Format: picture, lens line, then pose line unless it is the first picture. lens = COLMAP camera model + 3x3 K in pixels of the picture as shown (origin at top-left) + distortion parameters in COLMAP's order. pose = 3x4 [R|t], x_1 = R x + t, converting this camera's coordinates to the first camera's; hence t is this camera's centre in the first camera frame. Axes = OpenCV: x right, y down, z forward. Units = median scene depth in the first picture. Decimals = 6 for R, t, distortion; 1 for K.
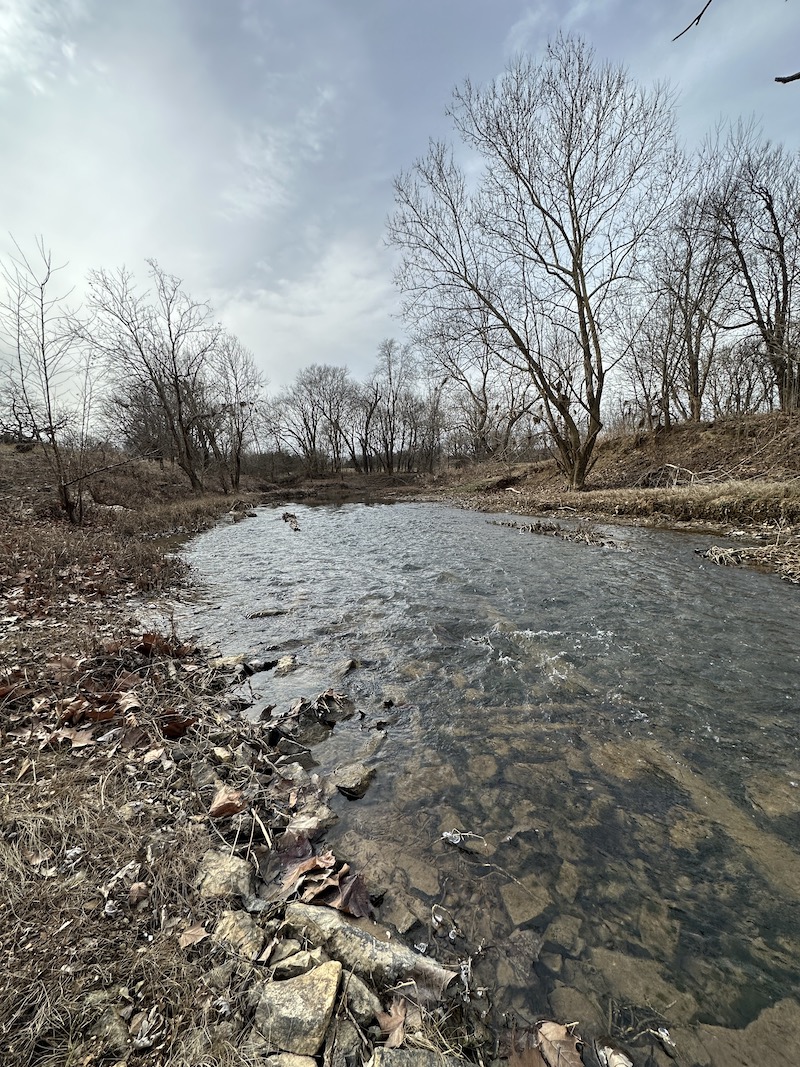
lens RADIAL K [[424.4, 0, 400.0], [0, 424.4, 533.5], [0, 0, 1]] dist [-0.000176, -0.000309]
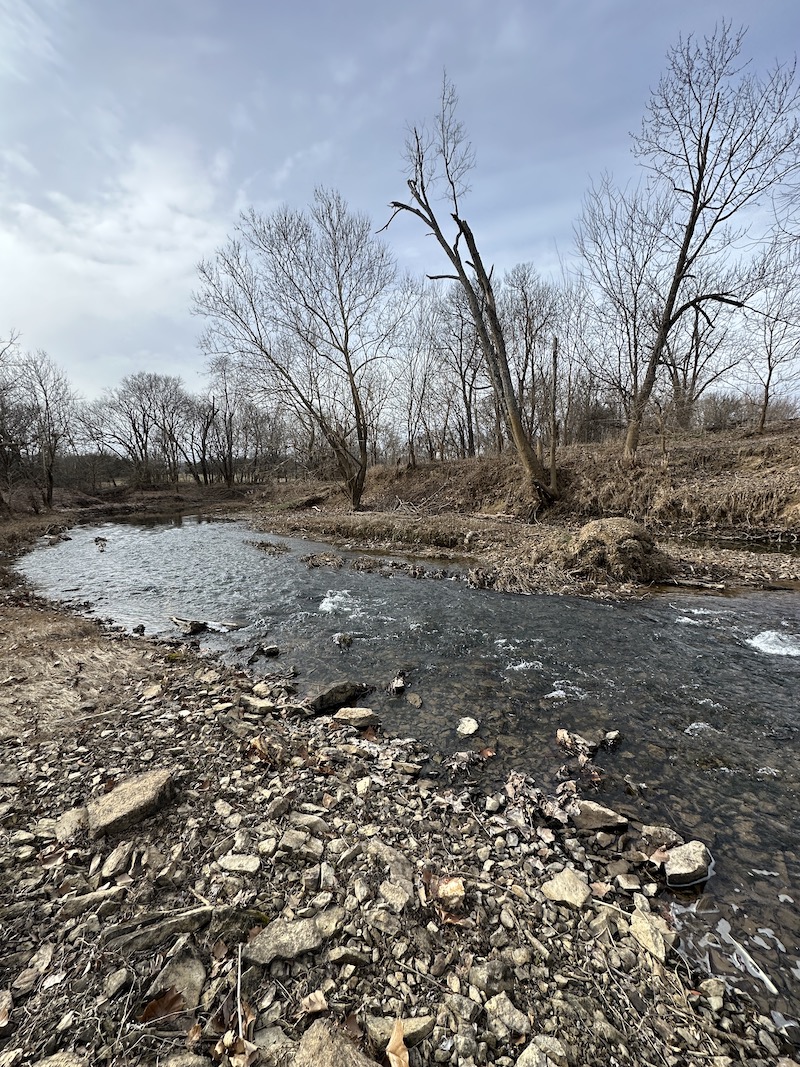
lens RADIAL K [[424.4, 0, 400.0], [0, 424.4, 533.5], [0, 0, 1]] dist [-0.000176, -0.000309]
pose [[0.947301, -0.028706, 0.319056, 0.053817], [0.033329, 0.999404, -0.009036, -0.004519], [-0.318607, 0.019194, 0.947693, -0.146790]]
